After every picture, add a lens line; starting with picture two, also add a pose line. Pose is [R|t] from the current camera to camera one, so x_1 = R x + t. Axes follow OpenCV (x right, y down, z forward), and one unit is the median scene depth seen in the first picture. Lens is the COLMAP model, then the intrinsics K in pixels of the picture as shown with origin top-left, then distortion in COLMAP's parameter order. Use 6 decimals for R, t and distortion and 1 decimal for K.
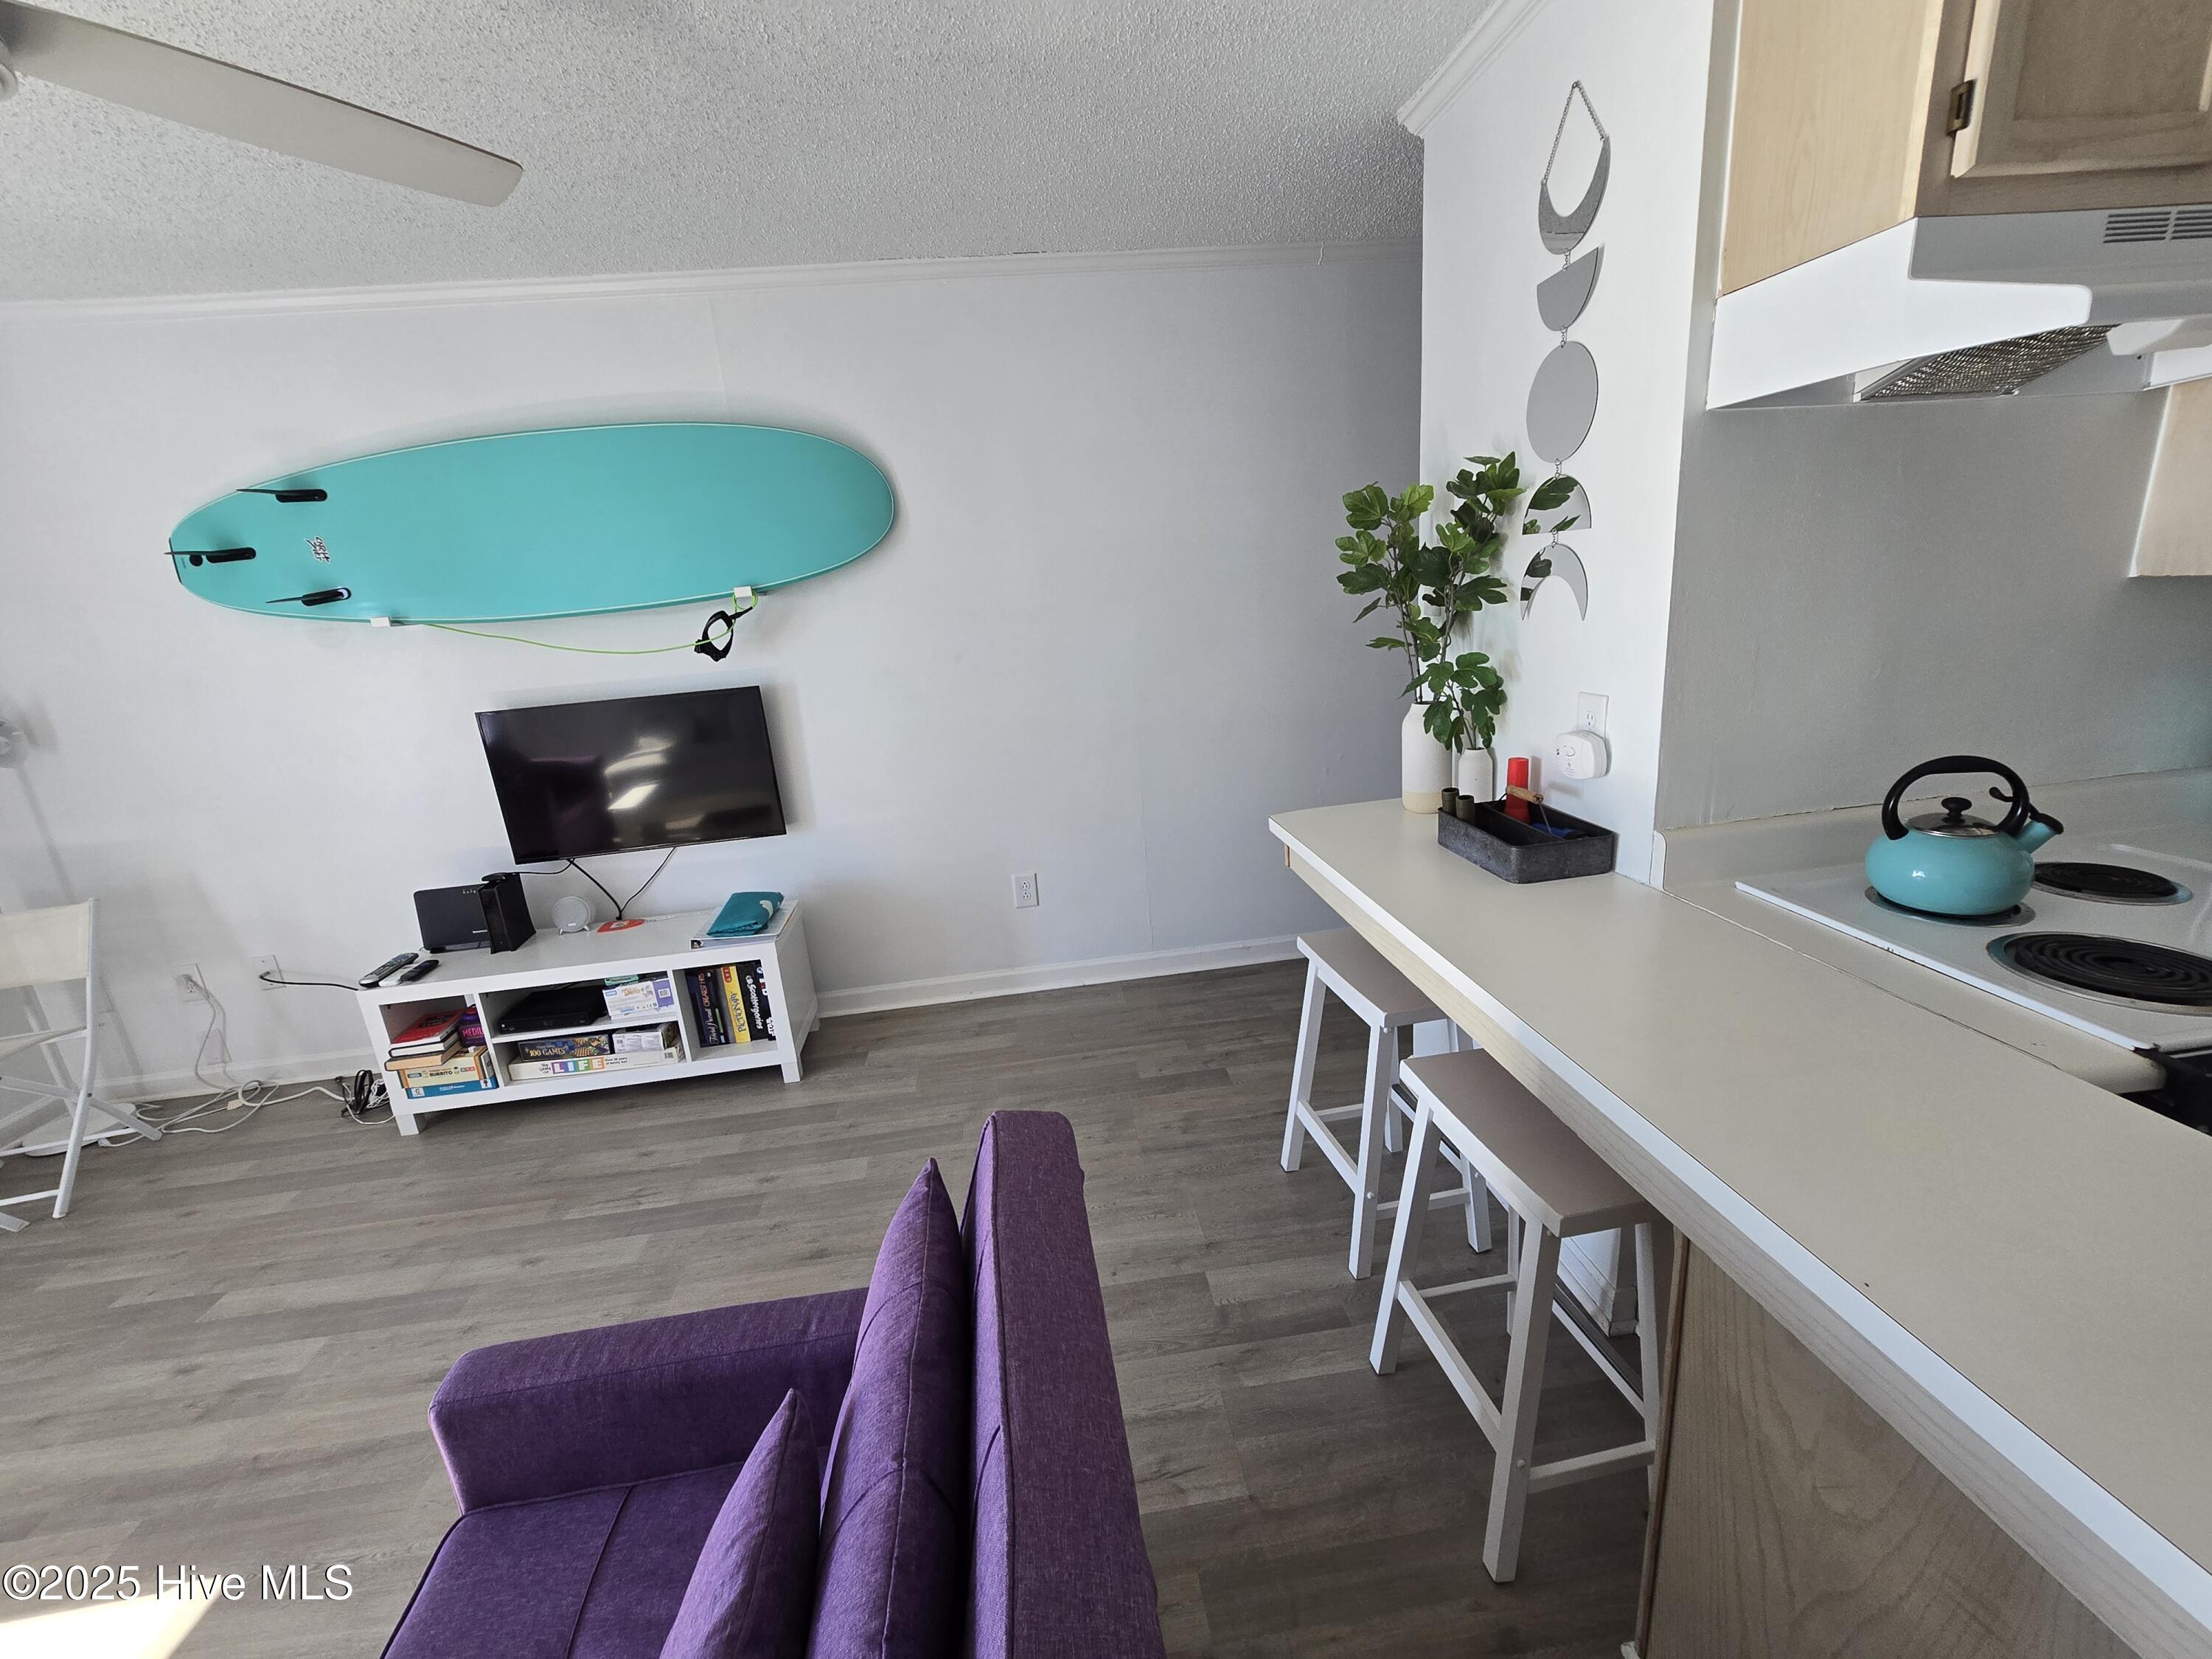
lens RADIAL K [[906.0, 0, 1104.8], [0, 906.0, 825.1], [0, 0, 1]] dist [-0.011381, 0.002900]
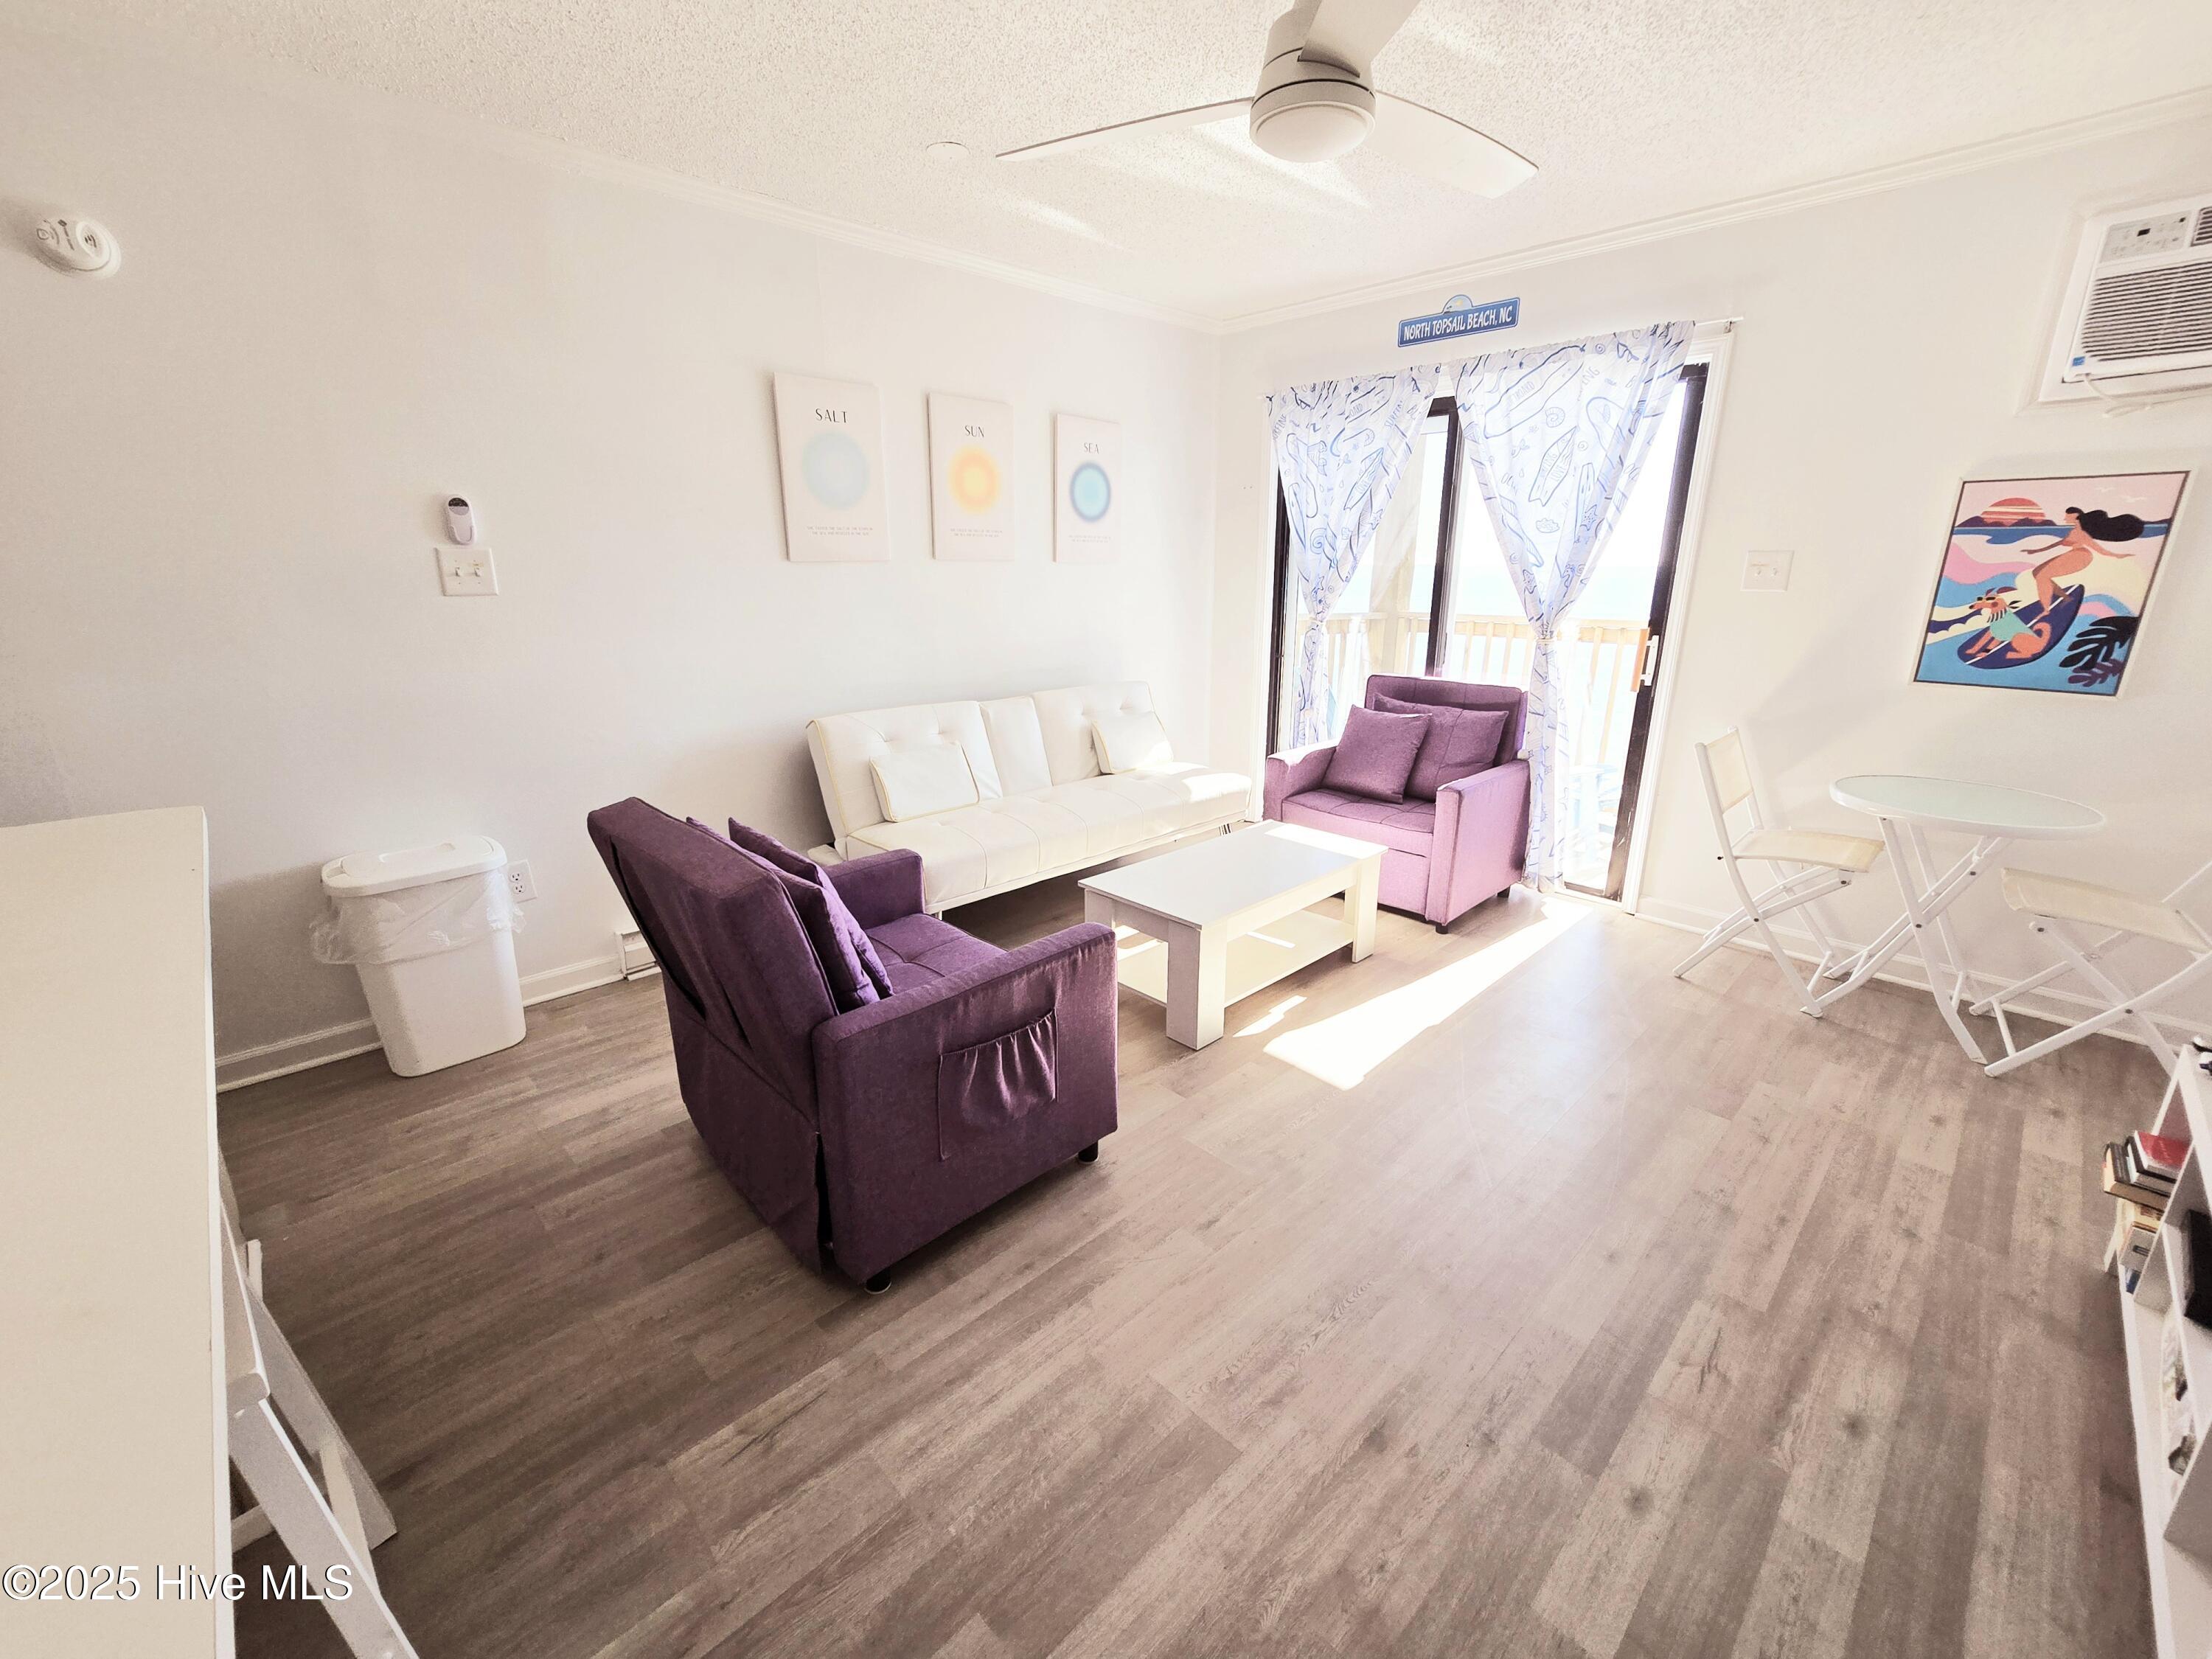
lens RADIAL K [[906.0, 0, 1117.4], [0, 906.0, 829.8], [0, 0, 1]] dist [-0.011381, 0.002900]
pose [[-0.793665, 0.242530, -0.557920, 0.104075], [-0.097358, 0.854640, 0.510011, -0.241074], [0.600514, 0.459096, -0.654686, 1.106572]]
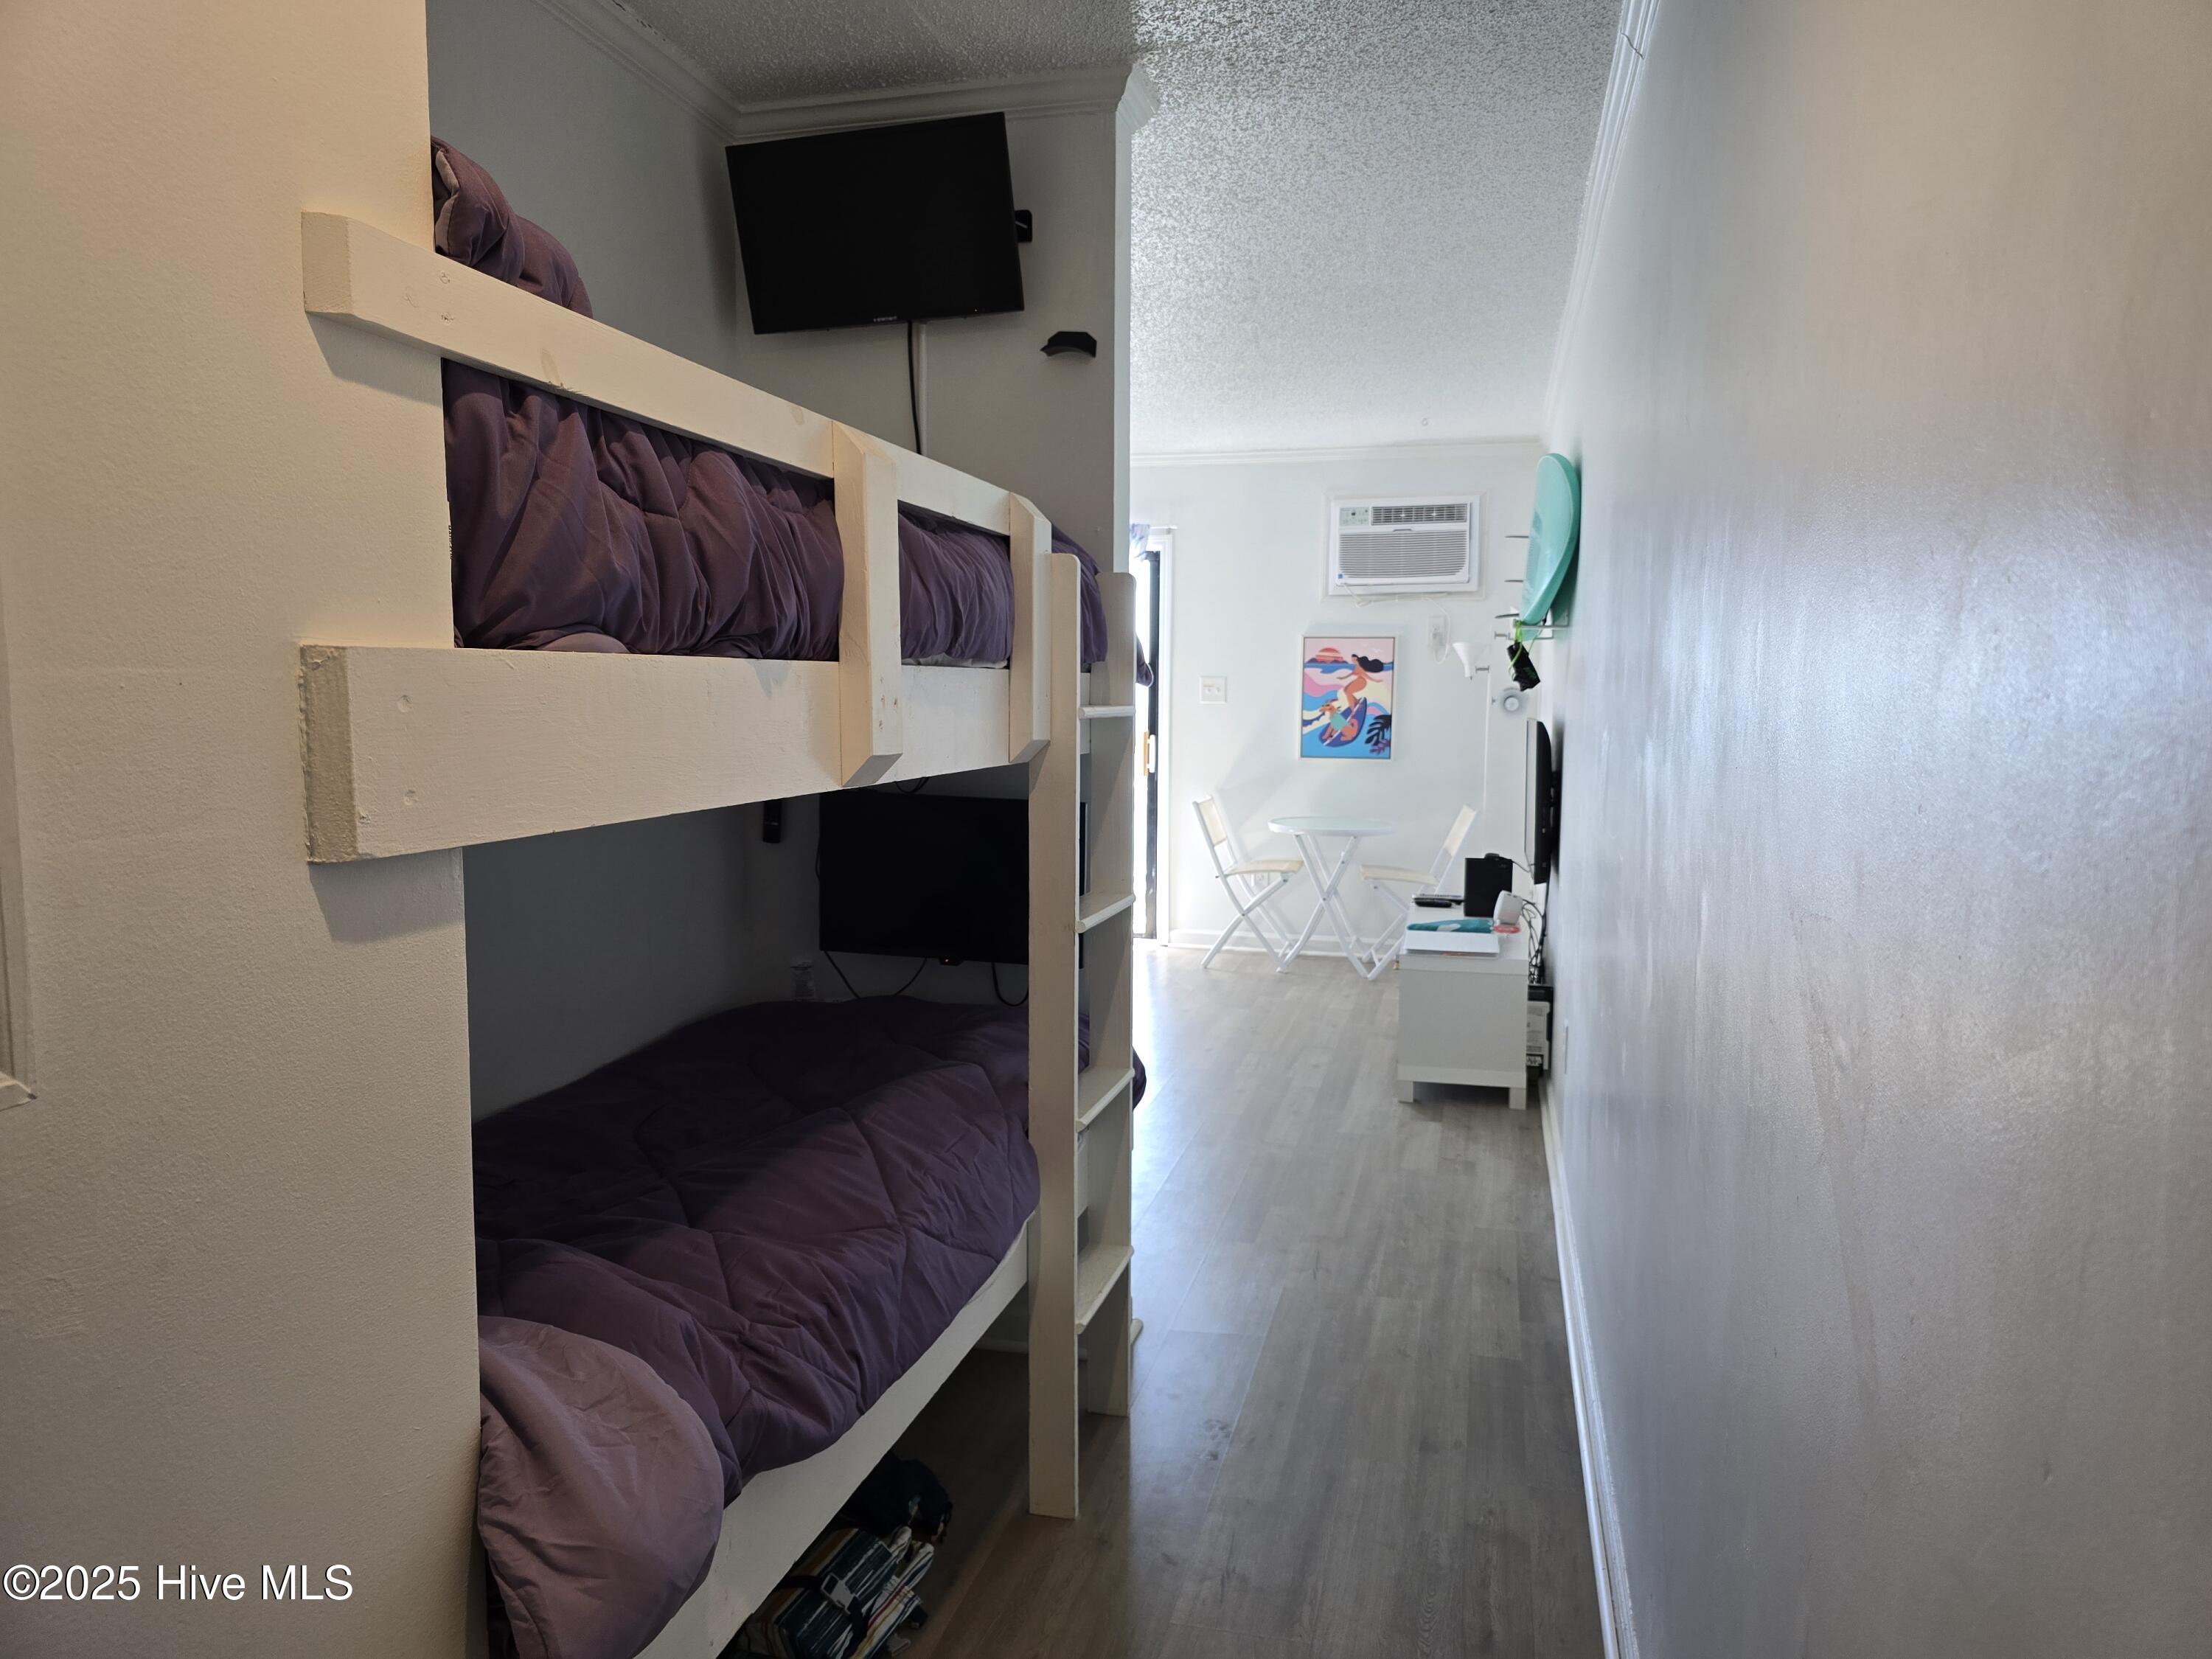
lens RADIAL K [[1466.0, 0, 1117.5], [0, 1466.0, 843.8], [0, 0, 1]] dist [0.056513, -0.047431]
pose [[-0.354881, 0.179436, -0.917530, 1.704904], [-0.220172, 0.937766, 0.268551, -0.500433], [0.908616, 0.297318, -0.293289, 1.517194]]
